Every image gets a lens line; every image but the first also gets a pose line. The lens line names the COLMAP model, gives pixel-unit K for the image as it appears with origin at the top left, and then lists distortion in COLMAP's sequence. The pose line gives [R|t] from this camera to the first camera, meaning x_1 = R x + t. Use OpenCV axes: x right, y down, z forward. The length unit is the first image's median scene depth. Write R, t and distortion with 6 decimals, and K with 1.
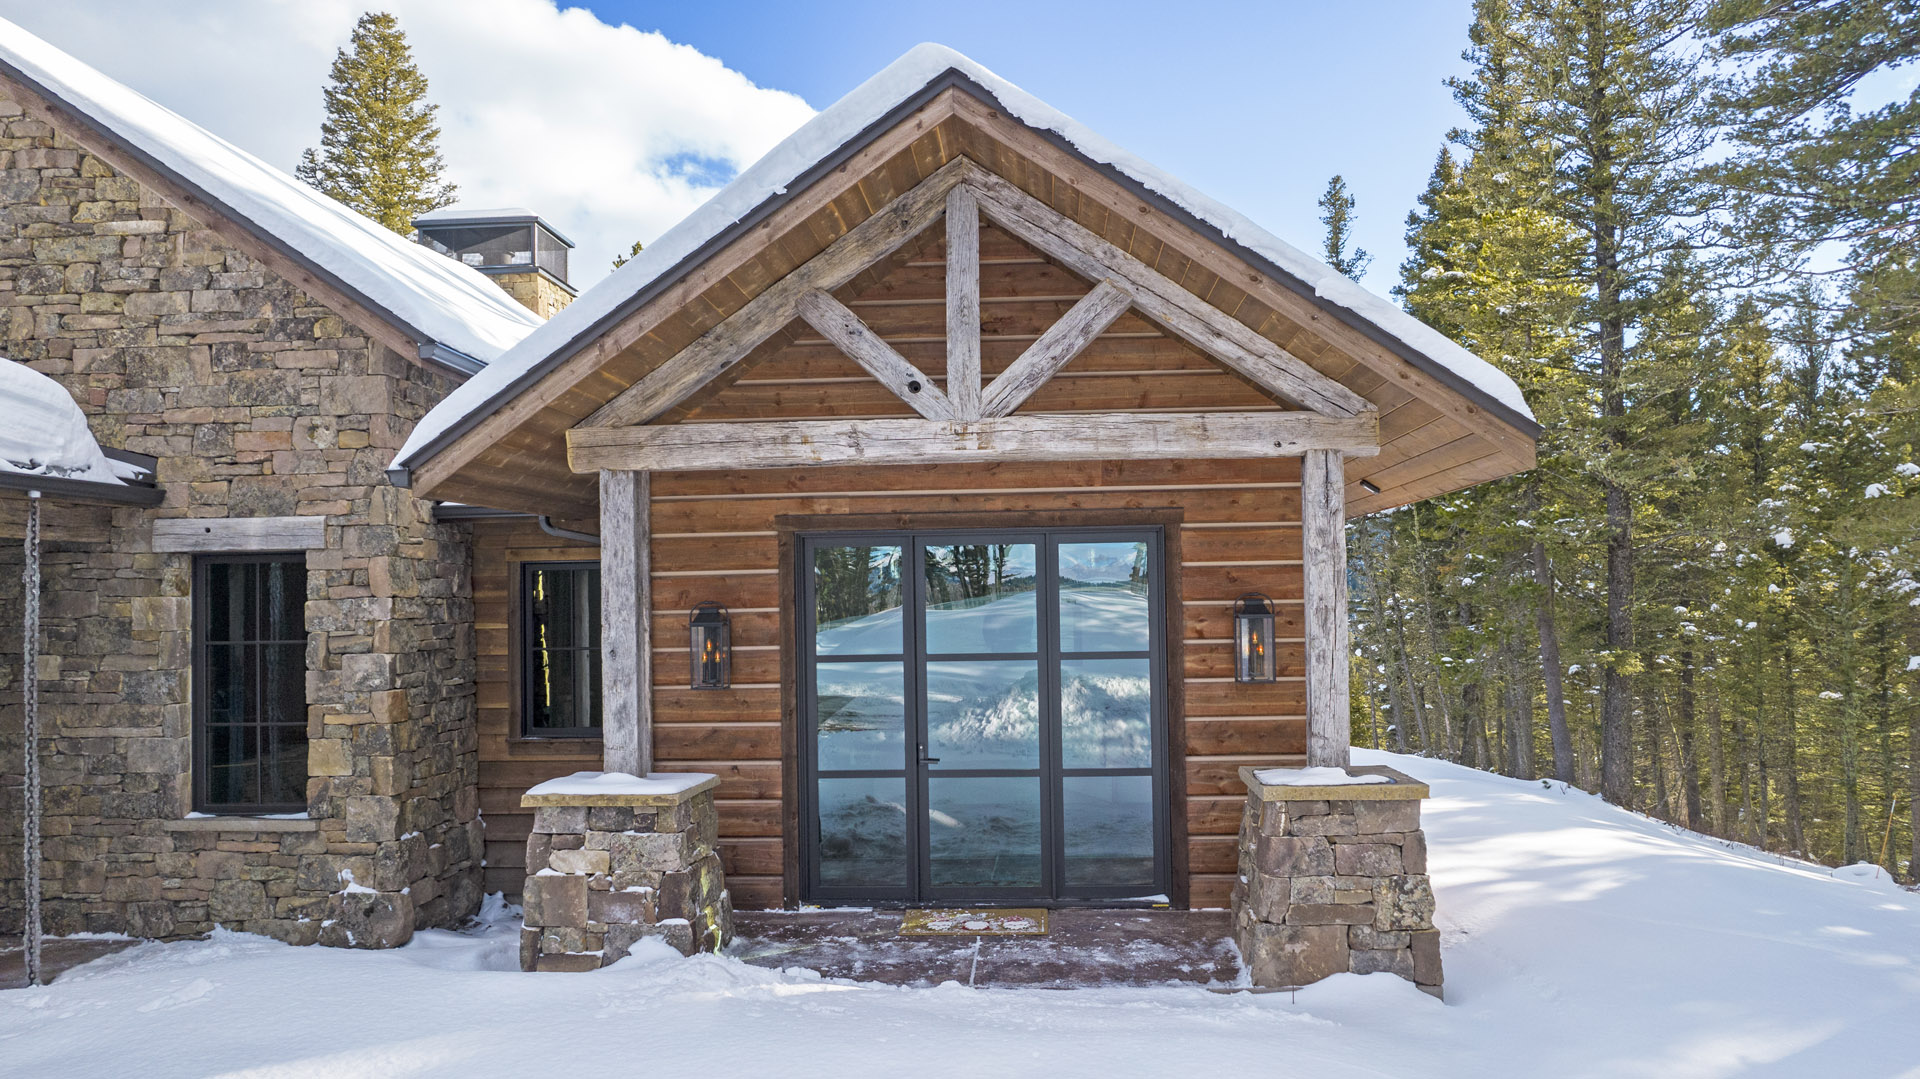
lens RADIAL K [[1226.7, 0, 939.0], [0, 1226.7, 566.3], [0, 0, 1]] dist [-0.044441, 0.020746]
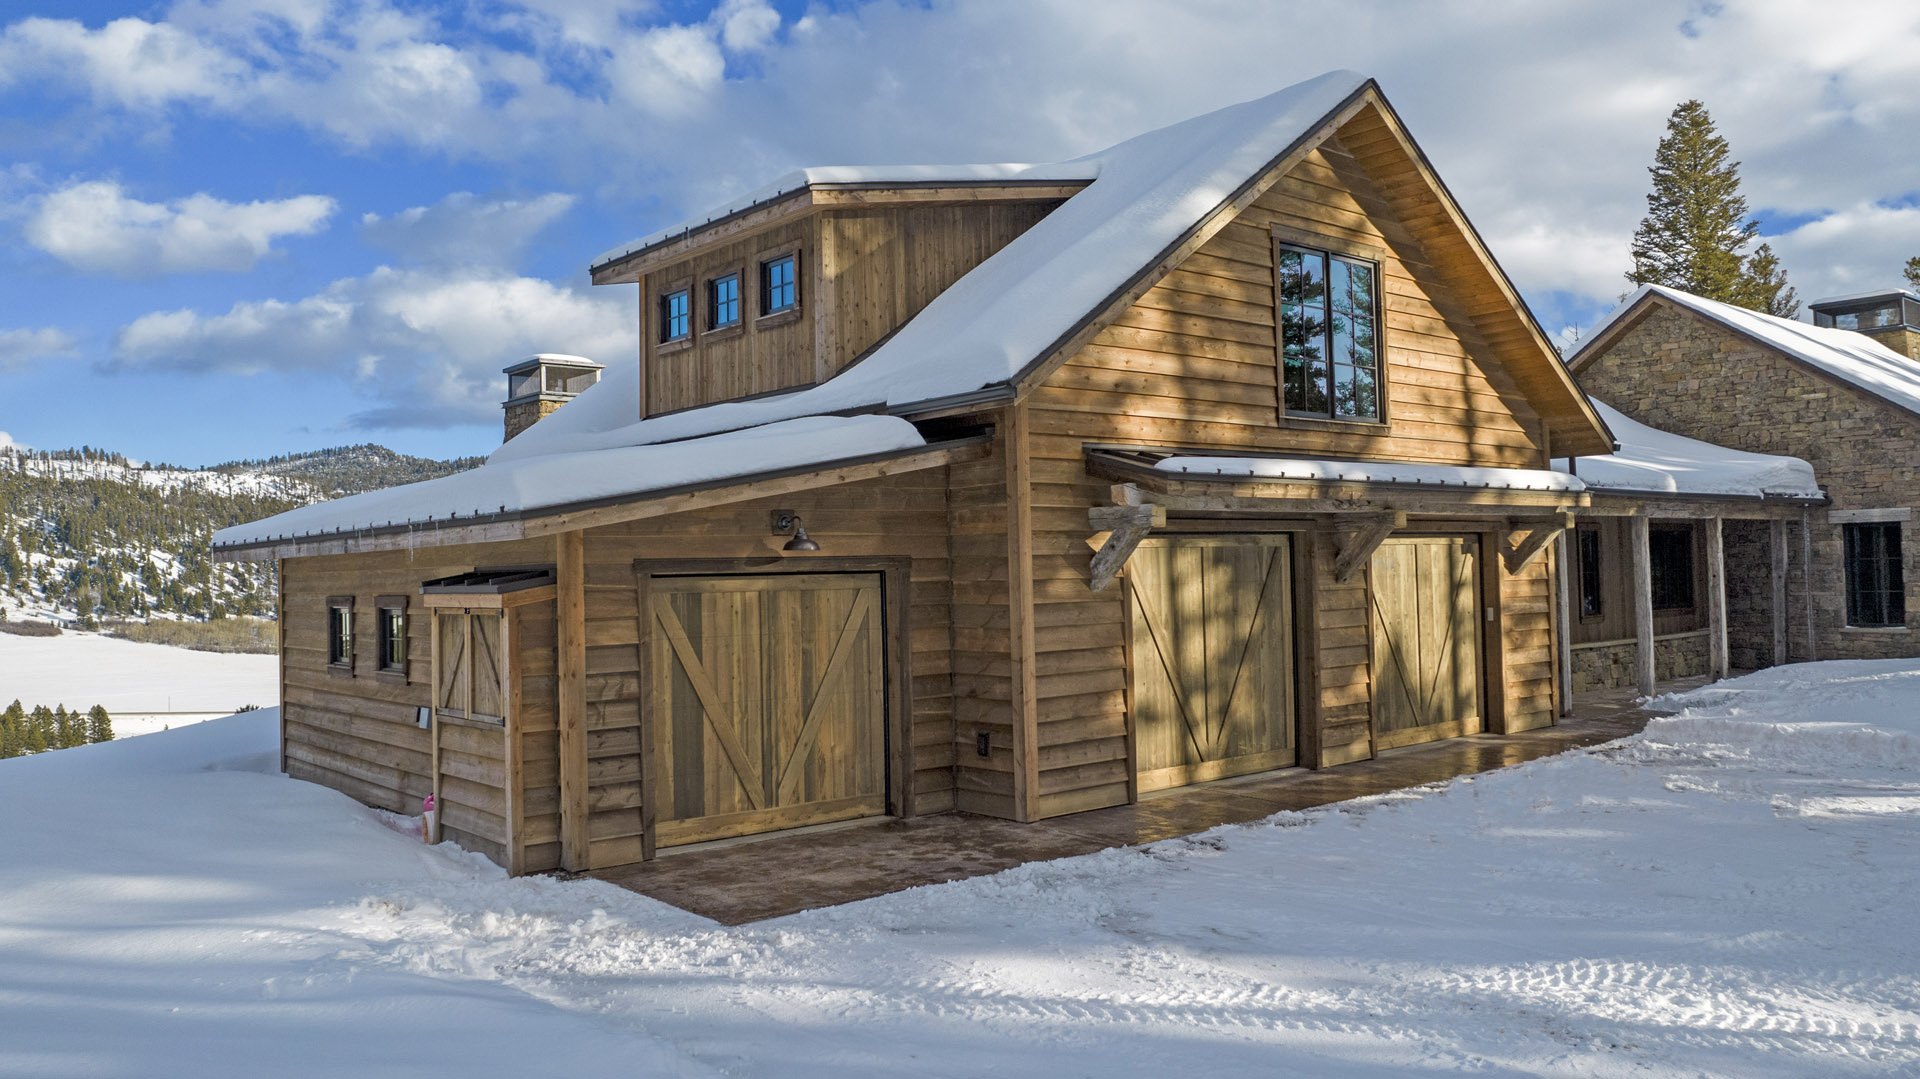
lens RADIAL K [[1392.8, 0, 907.7], [0, 1392.8, 525.8], [0, 0, 1]] dist [-0.033492, 0.010614]
pose [[0.684019, -0.021208, -0.729156, 0.139760], [0.027009, 0.999628, -0.003738, -0.048666], [0.728964, -0.017137, 0.684337, -2.419390]]
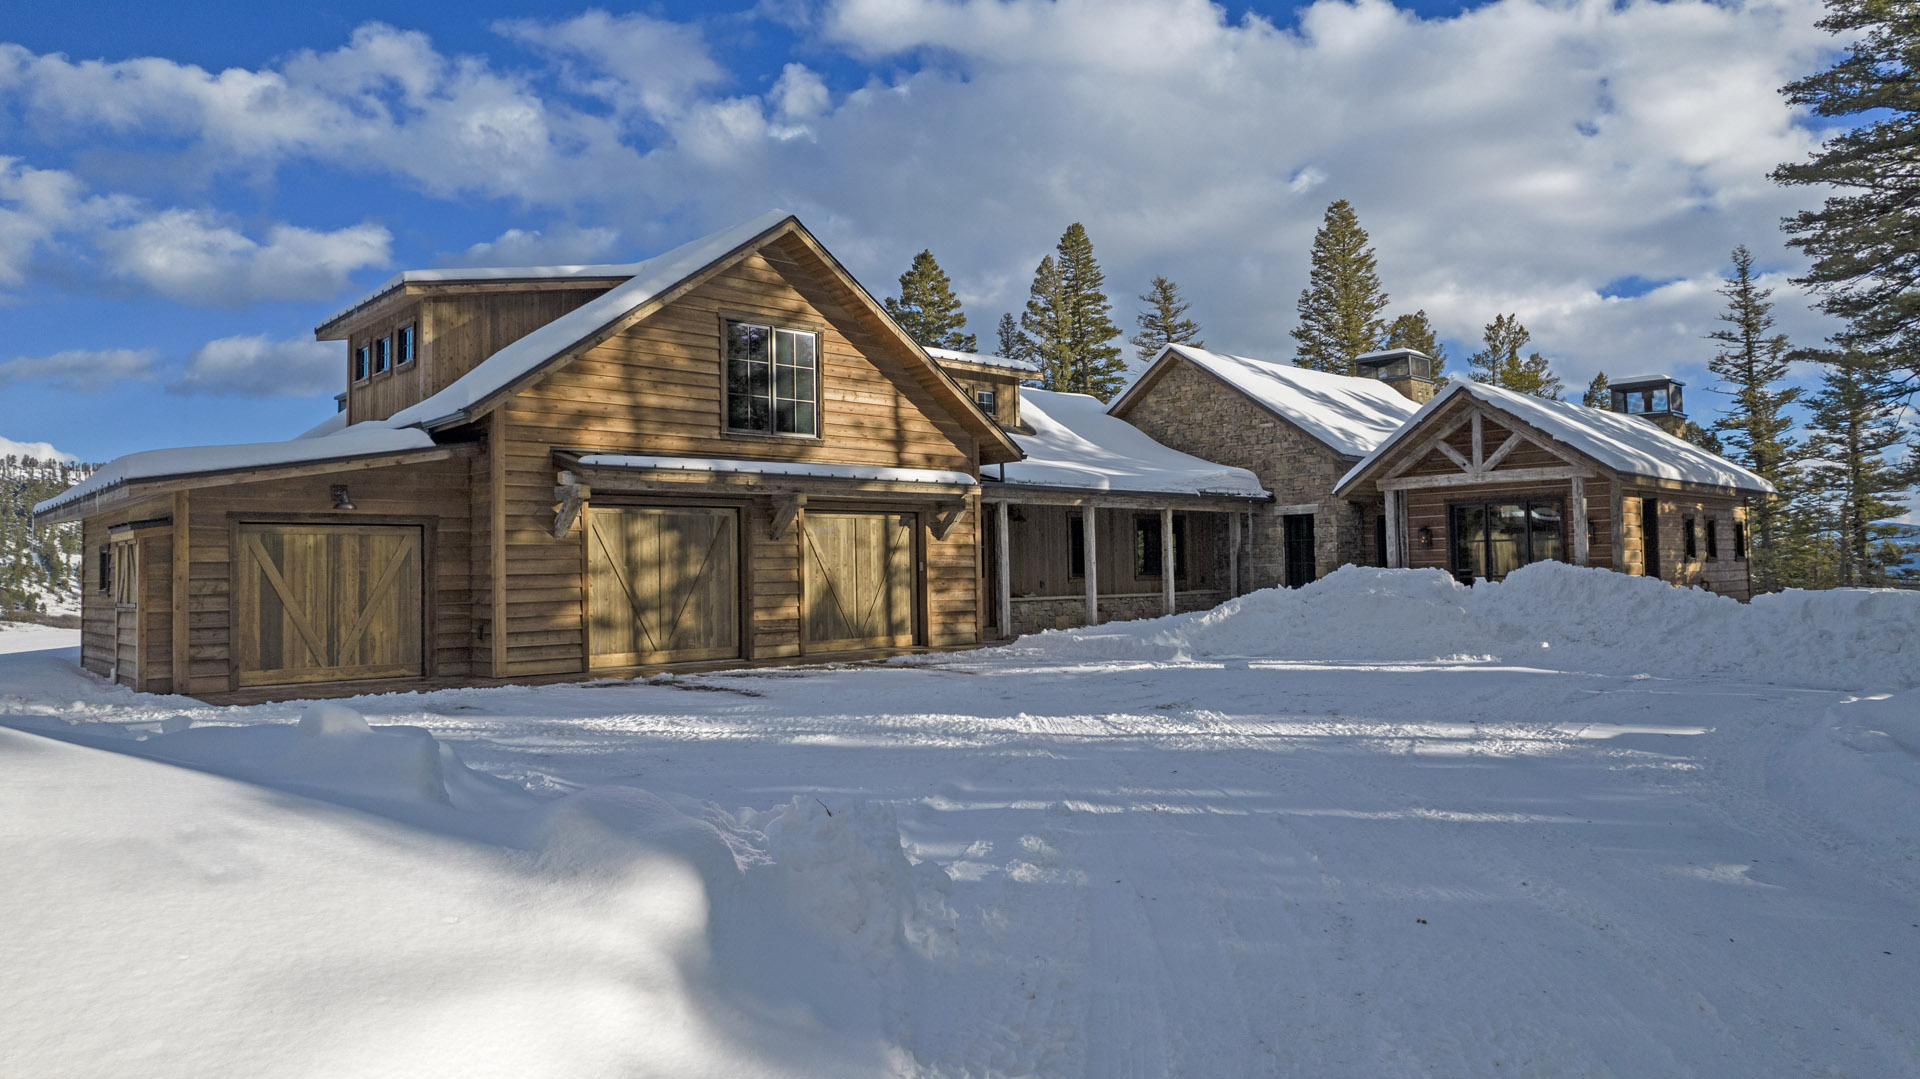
lens RADIAL K [[1226.7, 0, 963.4], [0, 1226.7, 530.5], [0, 0, 1]] dist [-0.044441, 0.020746]
pose [[0.728788, -0.021113, -0.684414, 1.178550], [0.021651, 0.999735, -0.007785, 0.041748], [0.684397, -0.009145, 0.729052, -2.308211]]
